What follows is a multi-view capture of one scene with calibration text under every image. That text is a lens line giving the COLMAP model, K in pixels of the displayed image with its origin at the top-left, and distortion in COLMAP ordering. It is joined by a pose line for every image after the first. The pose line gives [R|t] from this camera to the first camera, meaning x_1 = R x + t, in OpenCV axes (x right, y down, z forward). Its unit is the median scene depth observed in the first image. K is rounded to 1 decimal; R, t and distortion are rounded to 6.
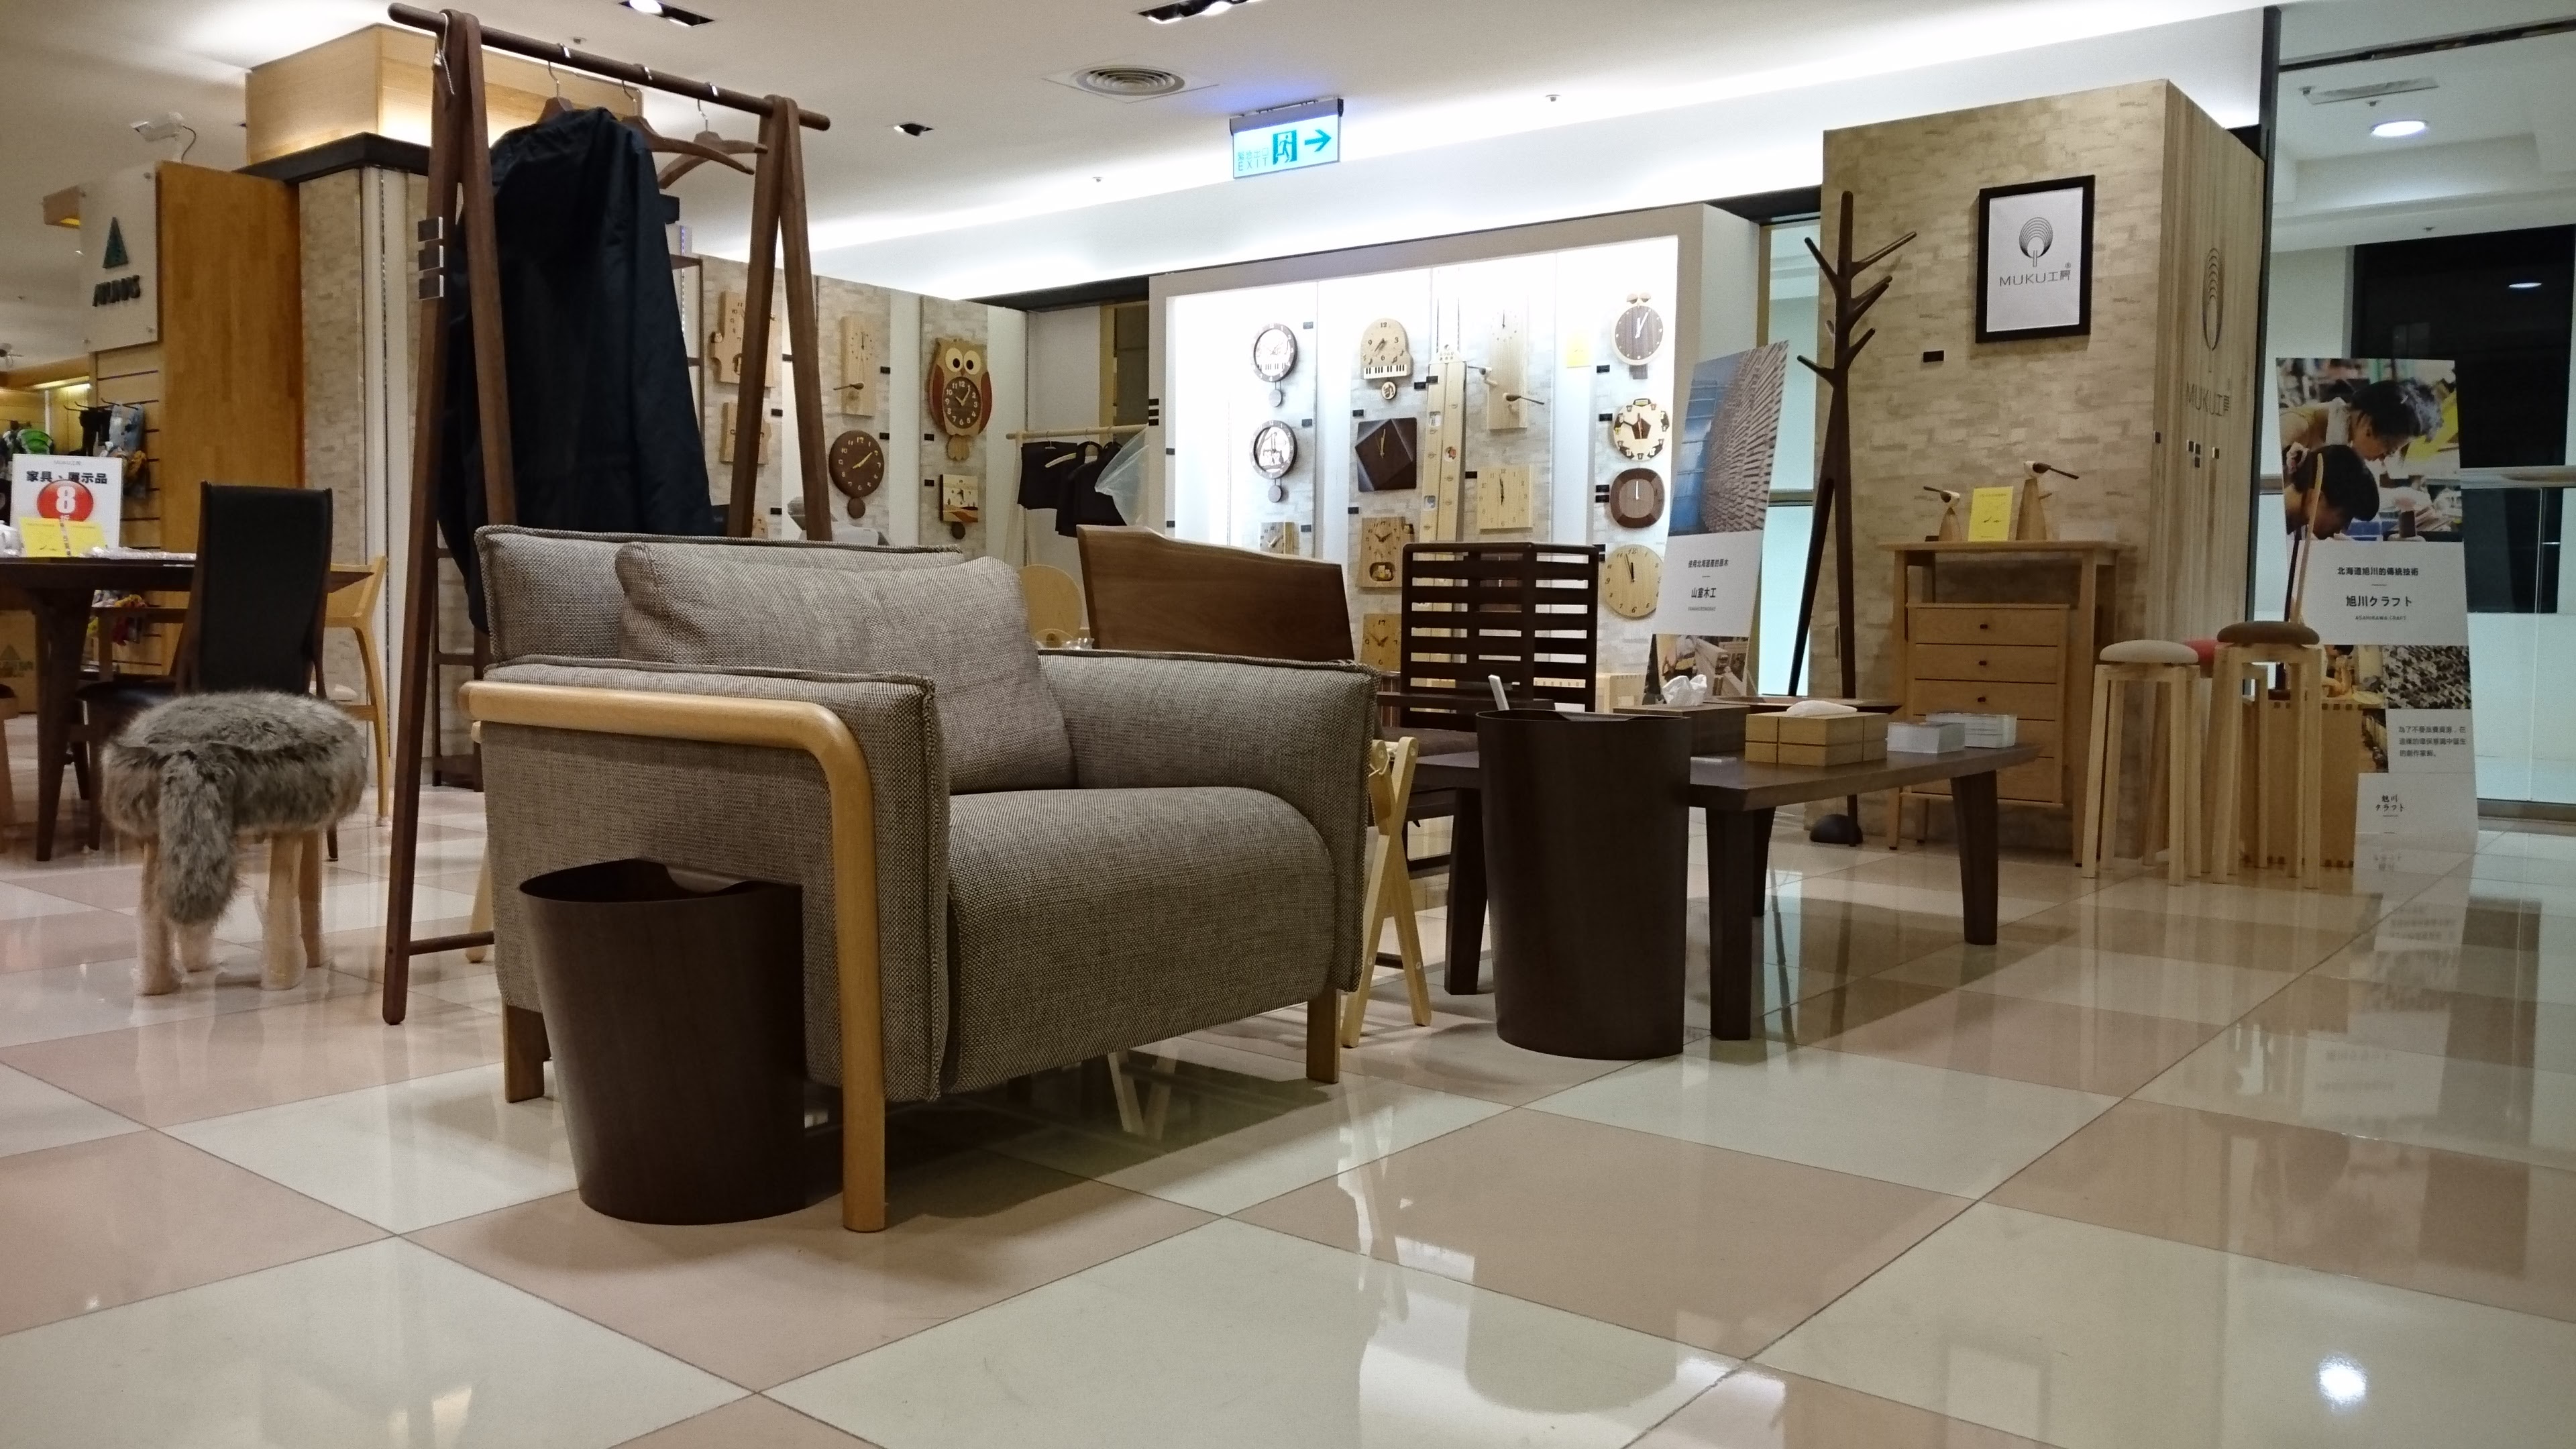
lens RADIAL K [[1908.3, 0, 1298.9], [0, 1908.3, 711.6], [0, 0, 1]] dist [0.013504, -0.010637]
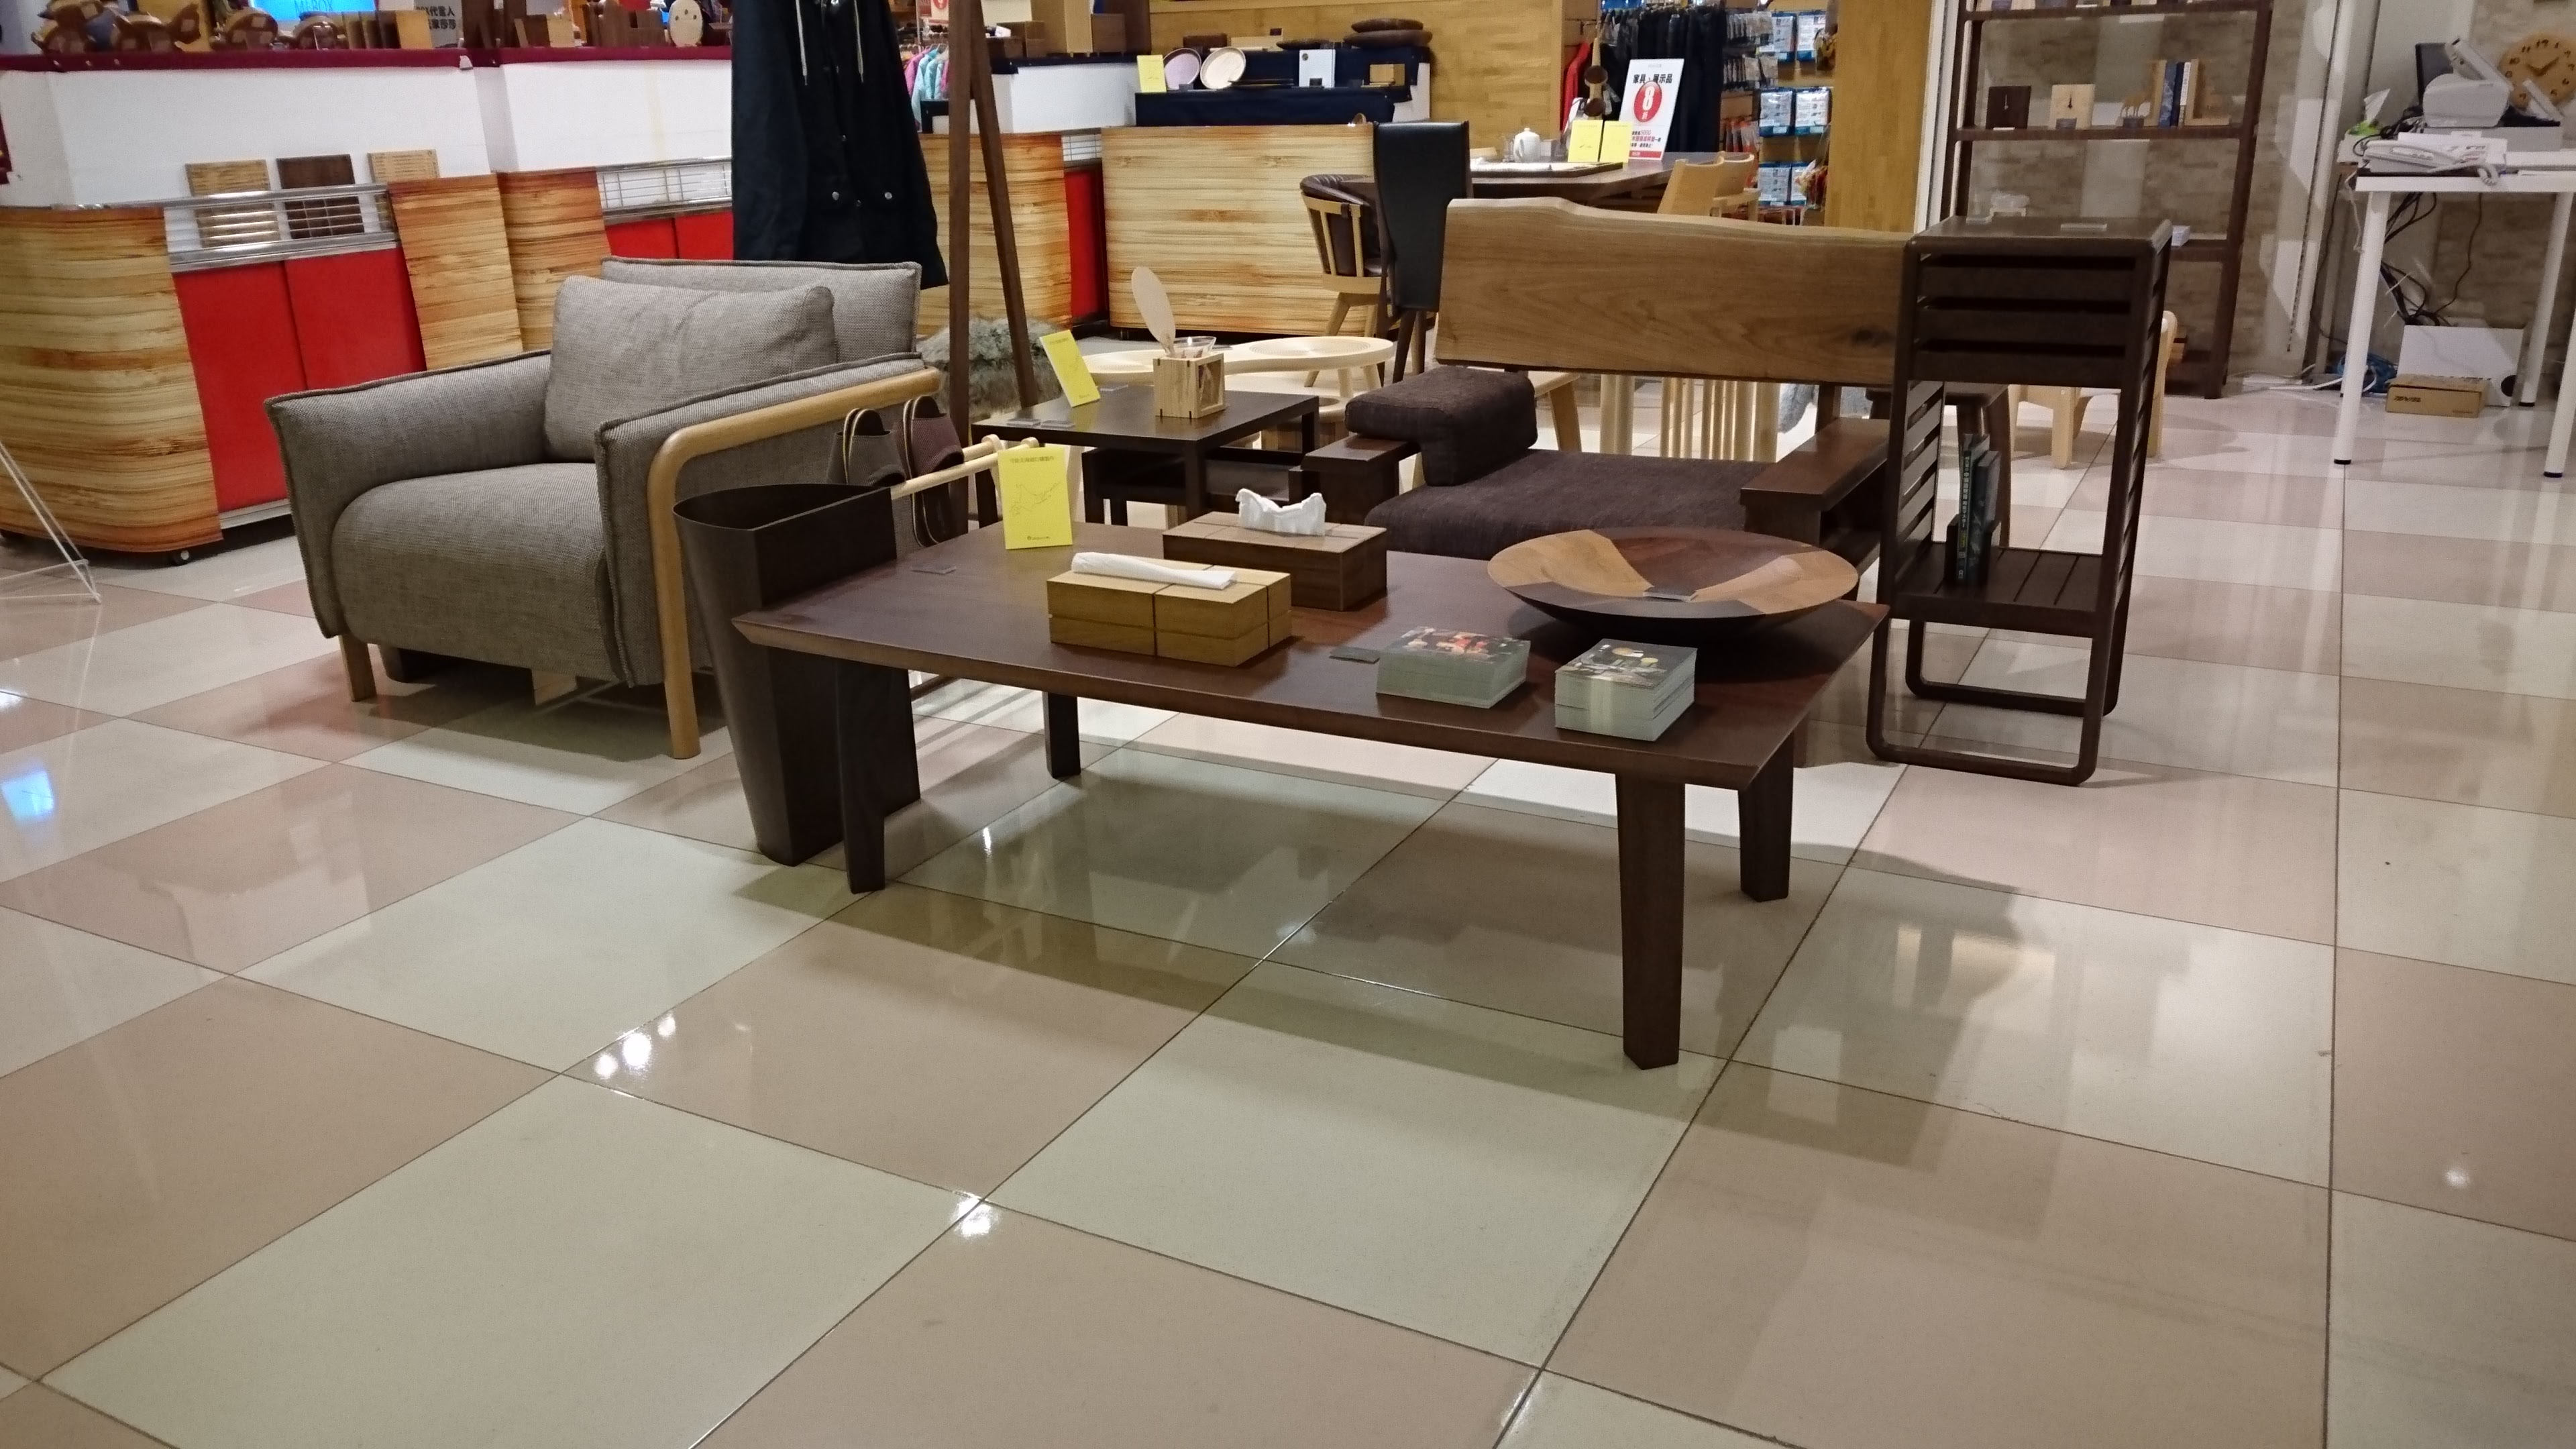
lens RADIAL K [[1930.2, 0, 1250.1], [0, 1930.2, 717.9], [0, 0, 1]] dist [0.010990, -0.001456]
pose [[0.168603, 0.299550, -0.939065, 0.547589], [-0.023088, 0.953642, 0.300055, -0.093258], [0.985414, -0.028909, 0.167703, 0.510460]]
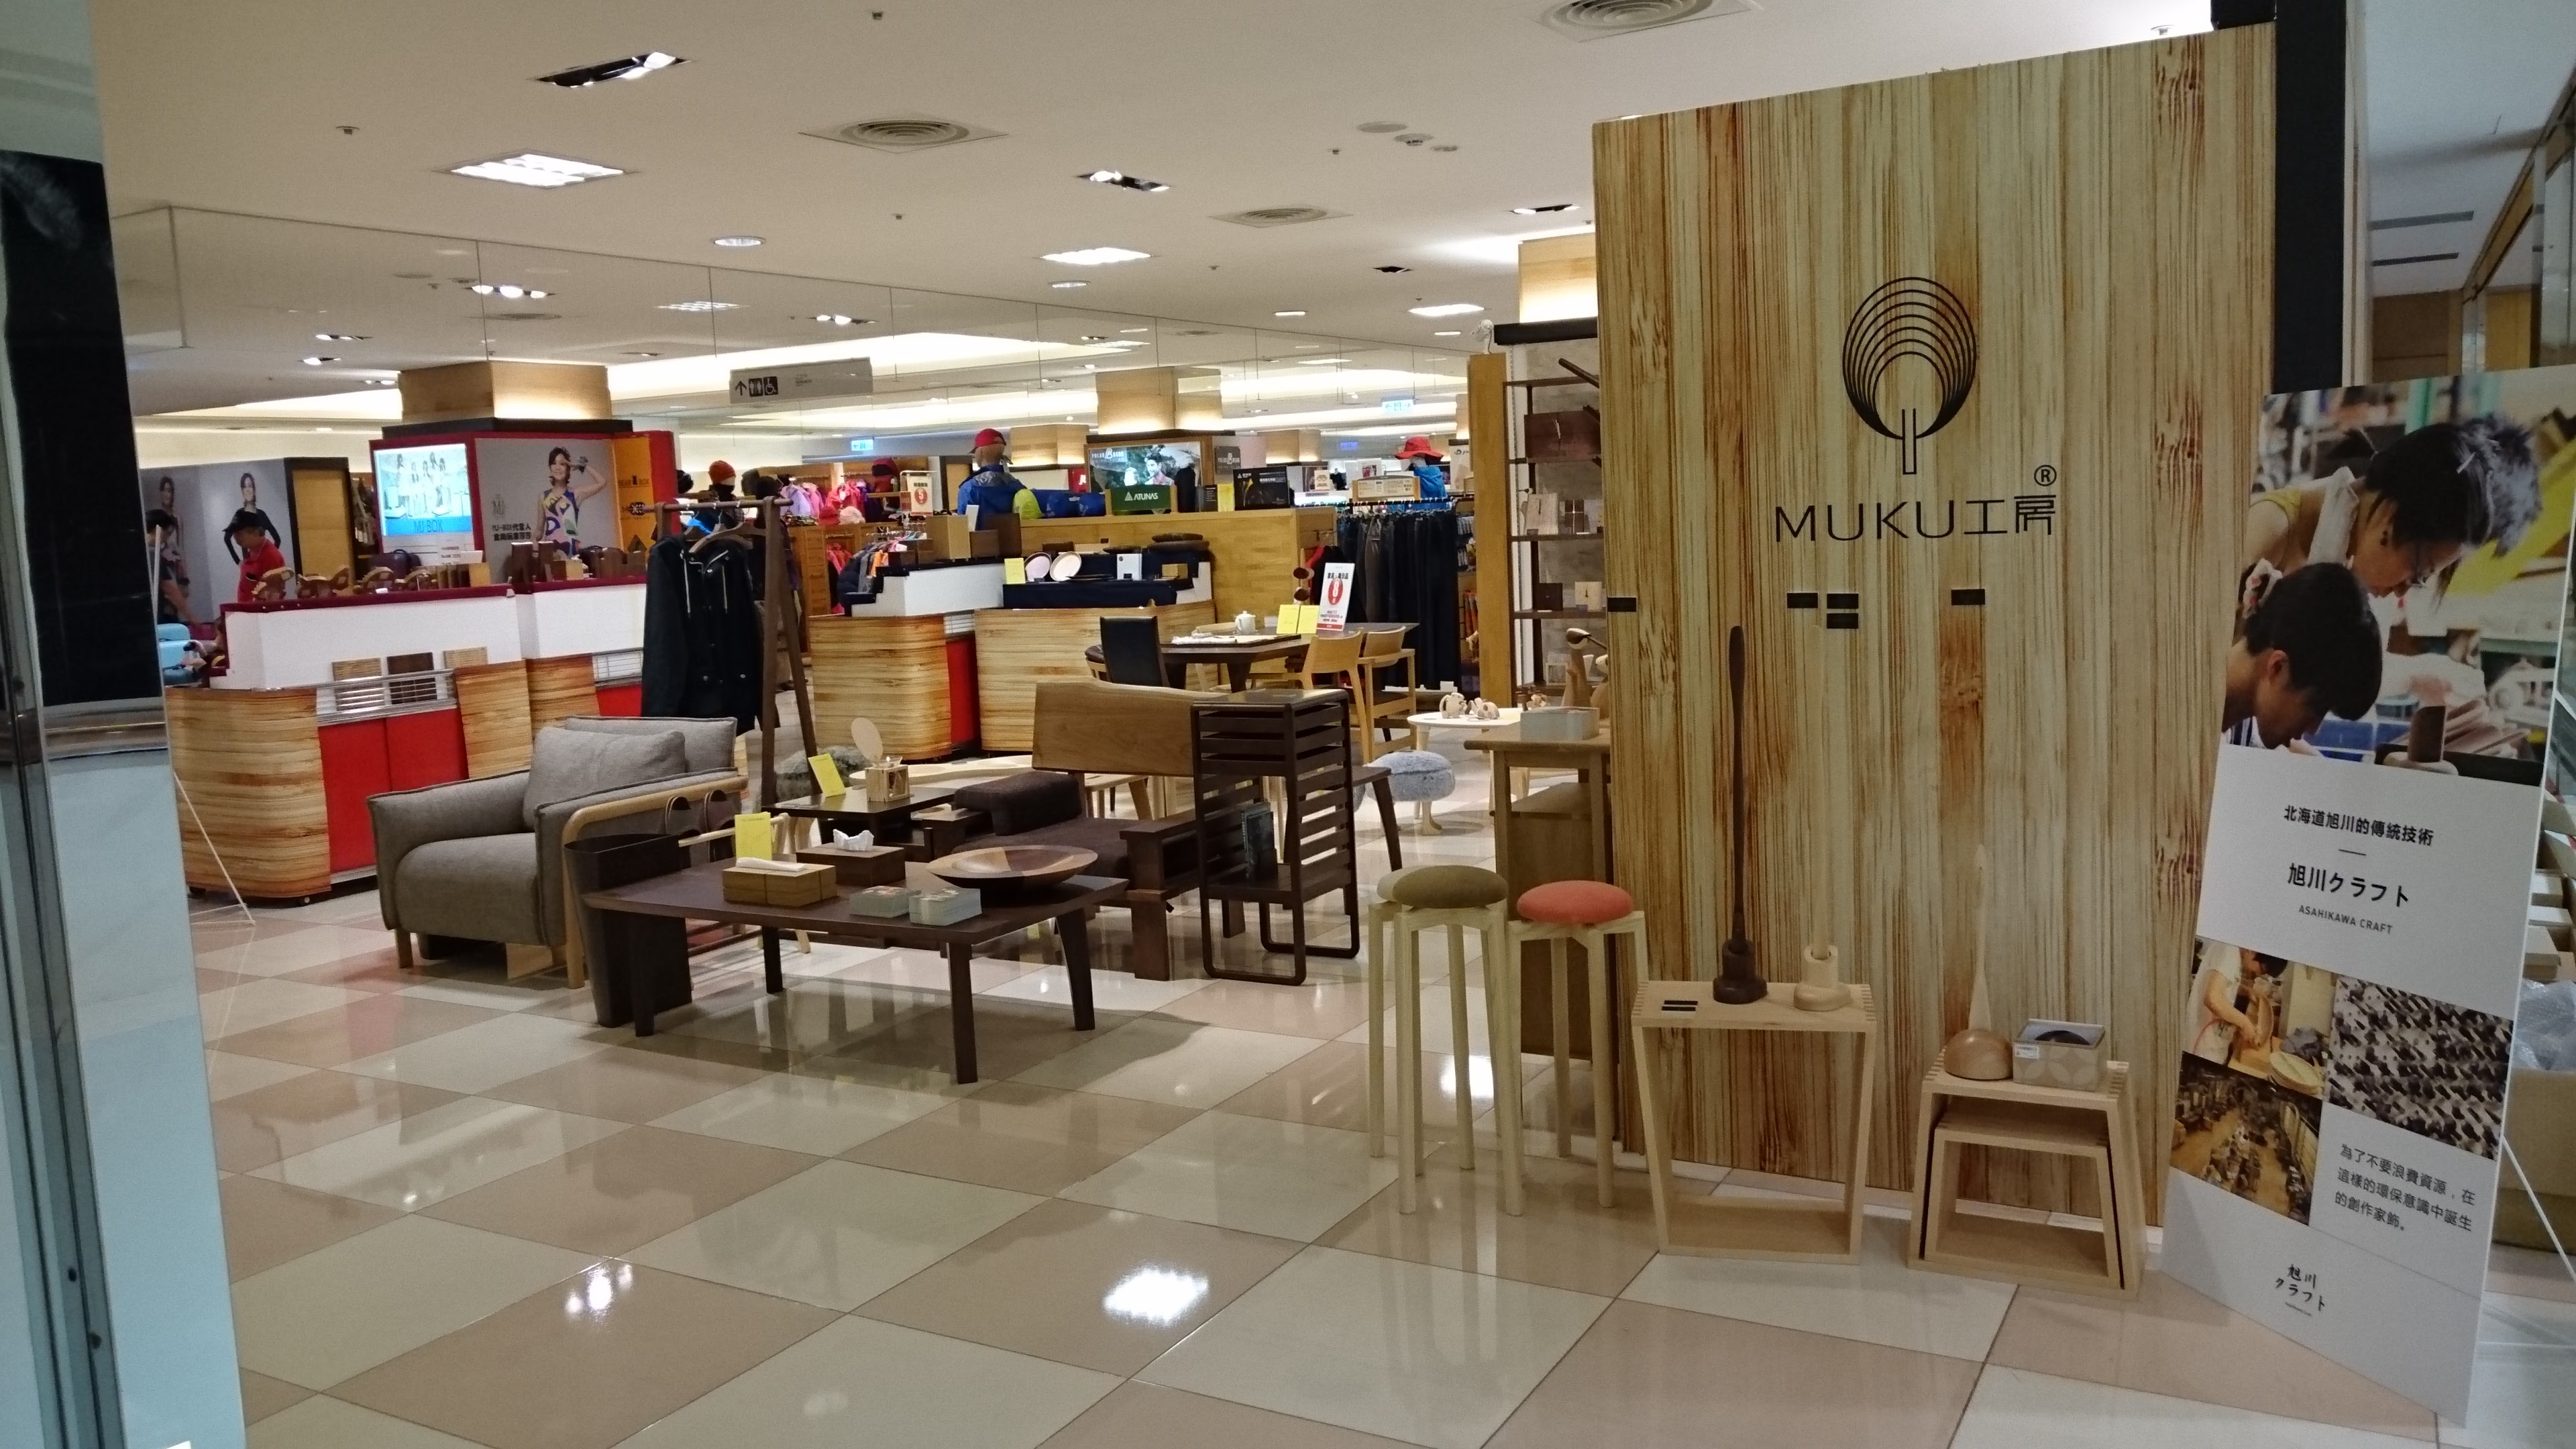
lens RADIAL K [[1930.2, 0, 1250.1], [0, 1930.2, 717.9], [0, 0, 1]] dist [0.010990, -0.001456]
pose [[0.133200, 0.090762, -0.986924, 1.012420], [-0.006196, 0.995855, 0.090747, -0.143652], [0.991070, -0.005973, 0.133210, 0.653300]]
